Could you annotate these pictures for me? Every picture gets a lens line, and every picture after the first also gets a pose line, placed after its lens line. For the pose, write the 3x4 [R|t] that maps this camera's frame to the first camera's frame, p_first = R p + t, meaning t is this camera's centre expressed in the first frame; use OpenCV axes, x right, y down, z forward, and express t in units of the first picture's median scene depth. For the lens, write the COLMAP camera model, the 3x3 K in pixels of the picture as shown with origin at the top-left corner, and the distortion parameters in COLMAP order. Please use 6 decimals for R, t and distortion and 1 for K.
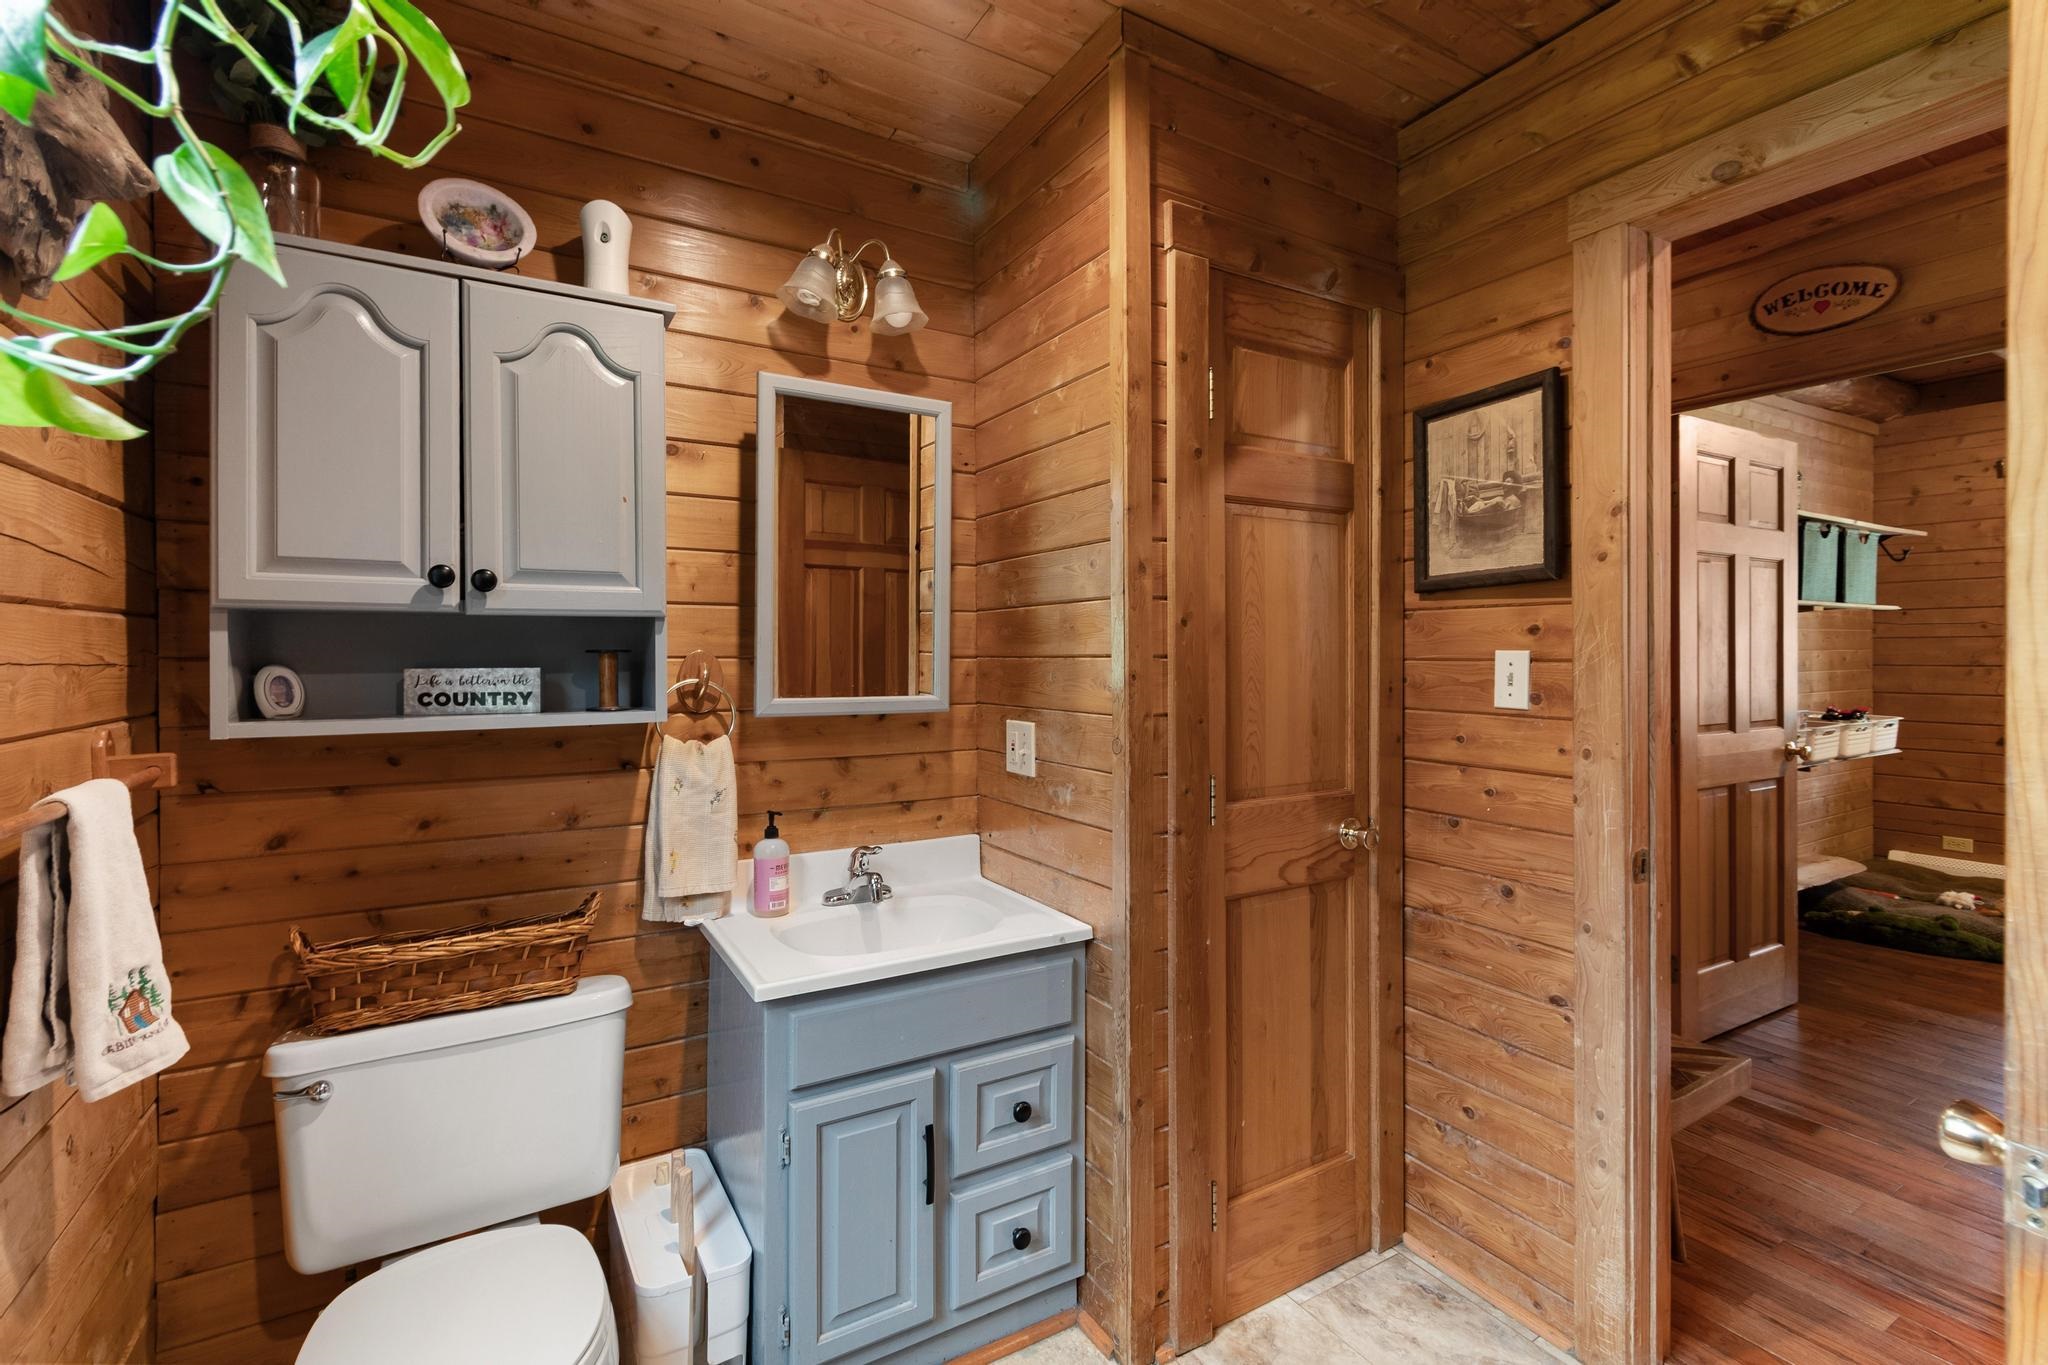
lens RADIAL K [[920.3, 0, 1022.4], [0, 920.3, 661.6], [0, 0, 1]] dist [0.001594, -0.000257]
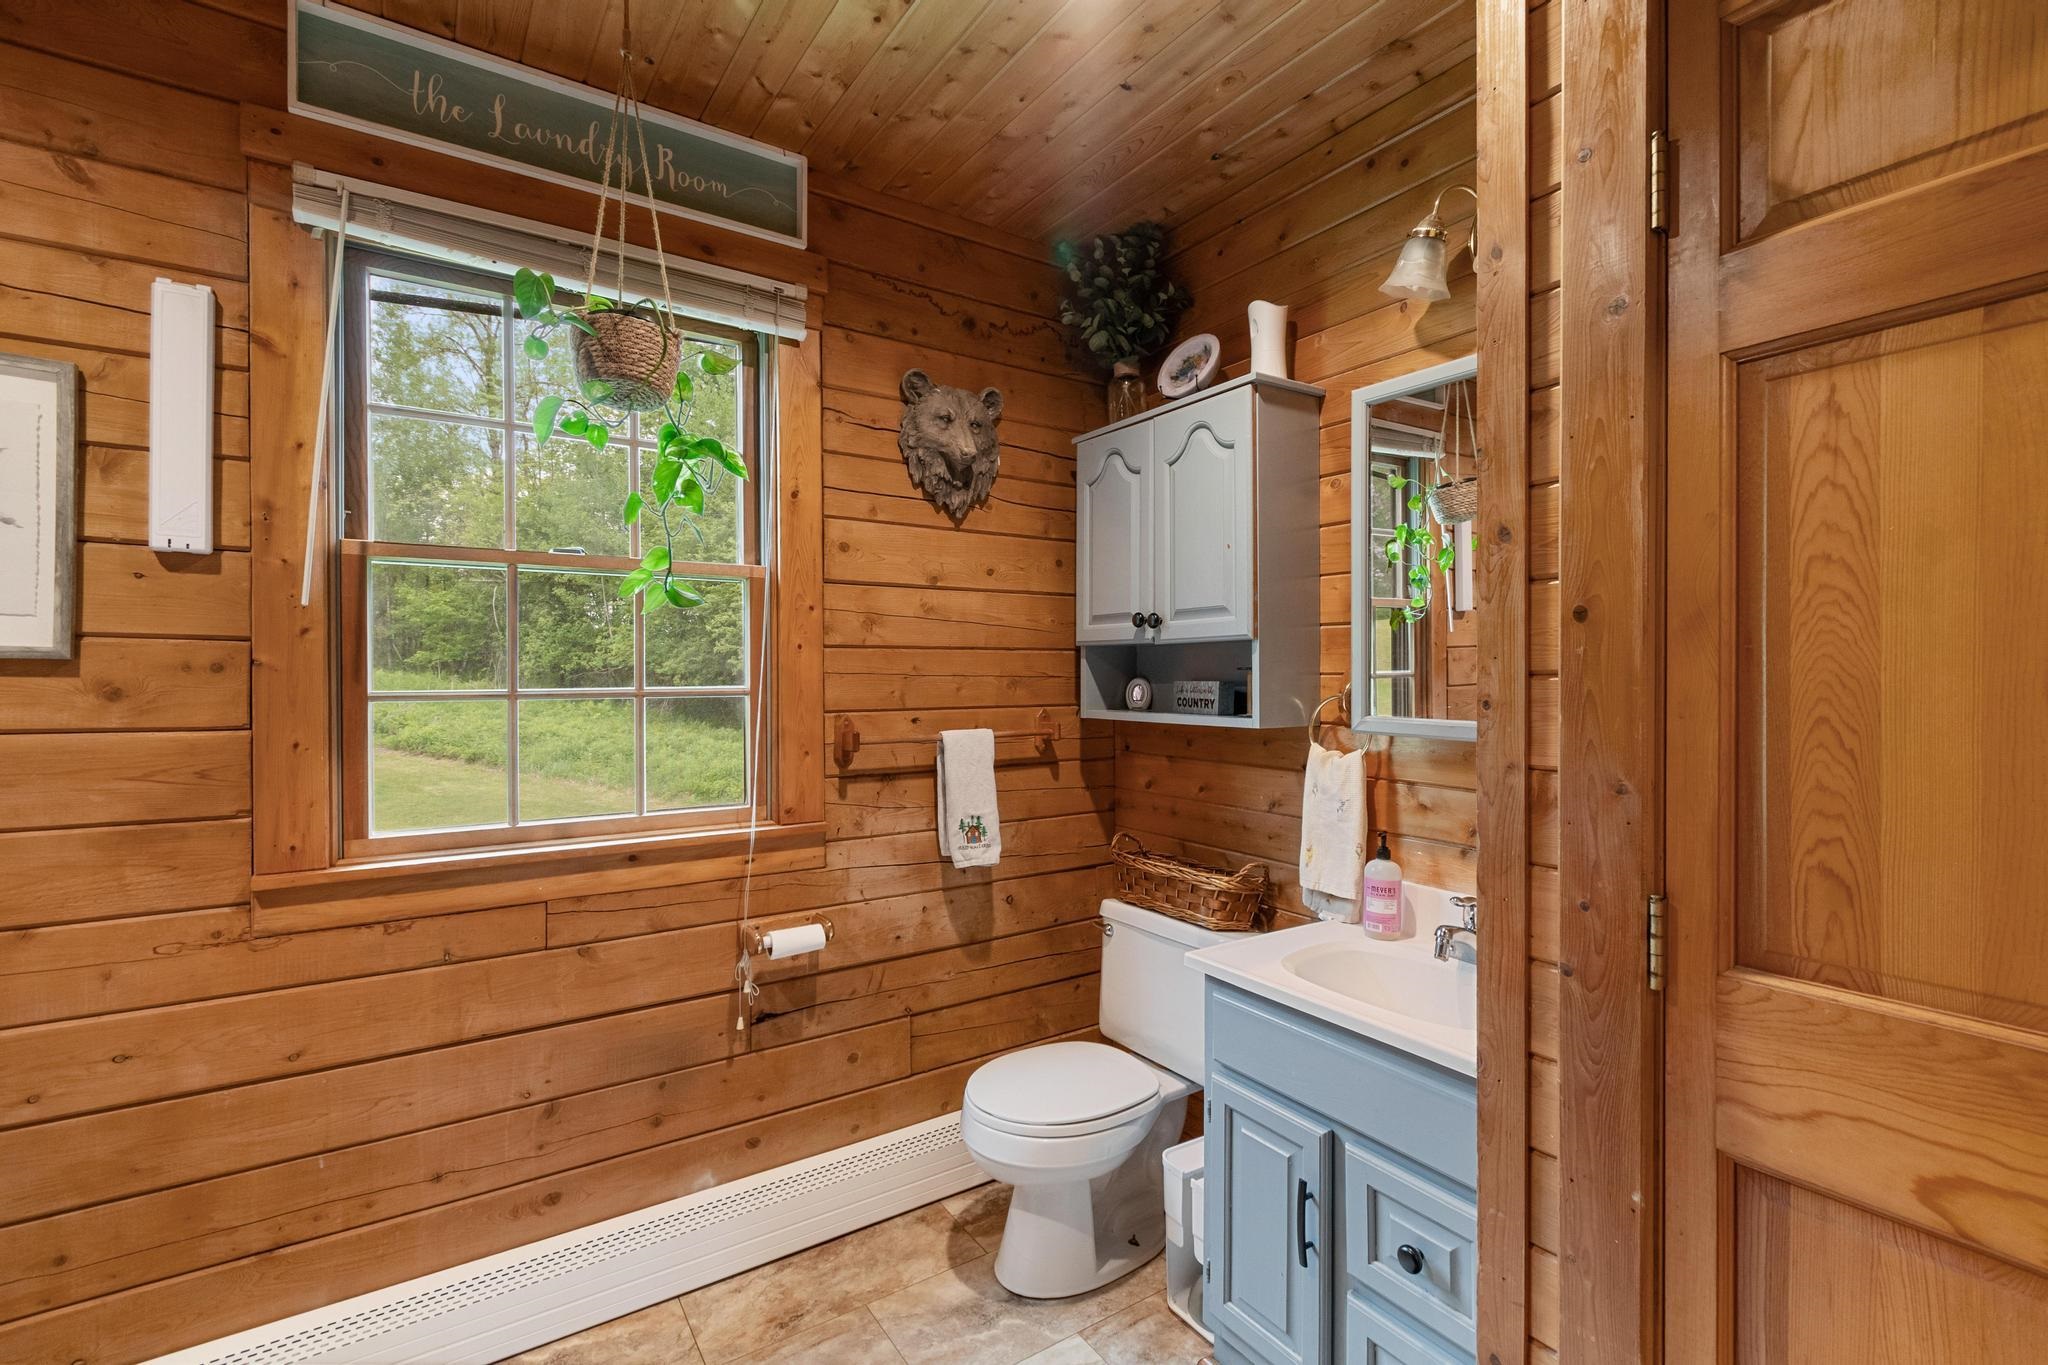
lens RADIAL K [[920.3, 0, 1021.3], [0, 920.3, 680.3], [0, 0, 1]] dist [0.001594, -0.000257]
pose [[0.040862, 0.008541, -0.999128, 0.792847], [-0.005775, 0.999949, 0.008312, -0.003814], [0.999148, 0.005430, 0.040909, 0.666189]]
